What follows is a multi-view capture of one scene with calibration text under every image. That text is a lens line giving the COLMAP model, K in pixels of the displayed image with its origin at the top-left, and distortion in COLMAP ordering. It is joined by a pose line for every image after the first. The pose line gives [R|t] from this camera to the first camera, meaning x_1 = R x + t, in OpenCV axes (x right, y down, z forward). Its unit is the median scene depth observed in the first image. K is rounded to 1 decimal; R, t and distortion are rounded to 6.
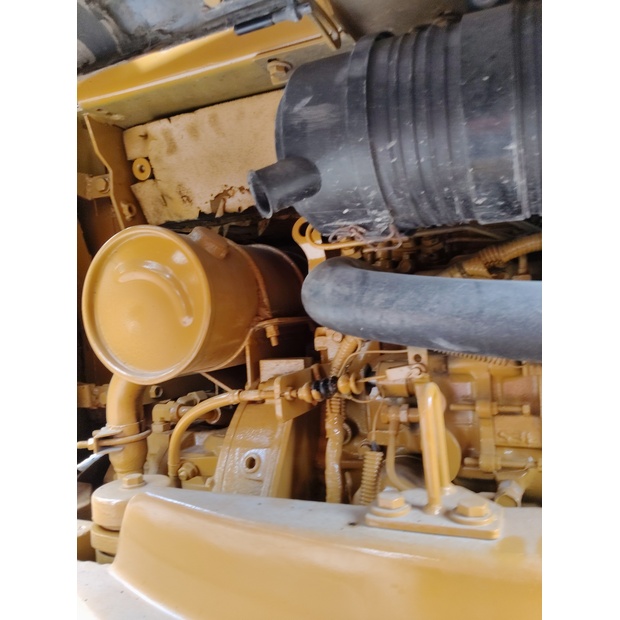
lens RADIAL K [[474.1, 0, 319.5], [0, 474.1, 300.5], [0, 0, 1]] dist [0.083362, -0.149637]
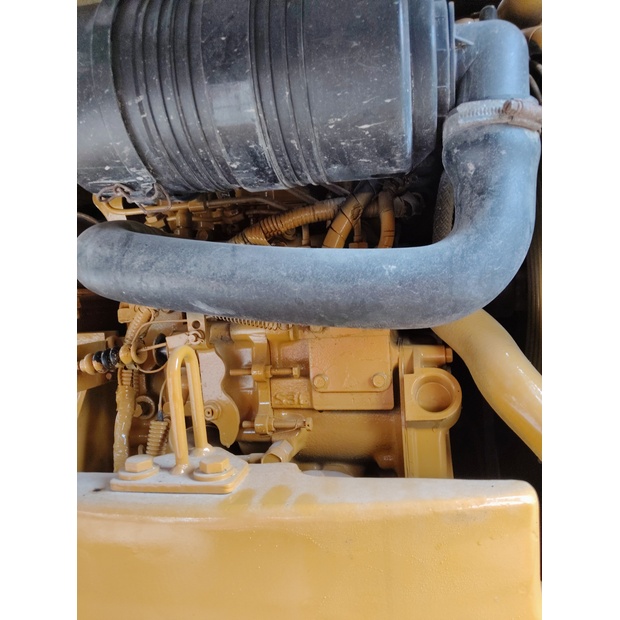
lens RADIAL K [[474.1, 0, 319.5], [0, 474.1, 300.5], [0, 0, 1]] dist [0.083362, -0.149637]
pose [[0.977744, 0.009068, 0.209606, 0.272230], [-0.014469, 0.999601, 0.024244, 0.046463], [-0.209303, -0.026737, 0.977485, -0.029561]]
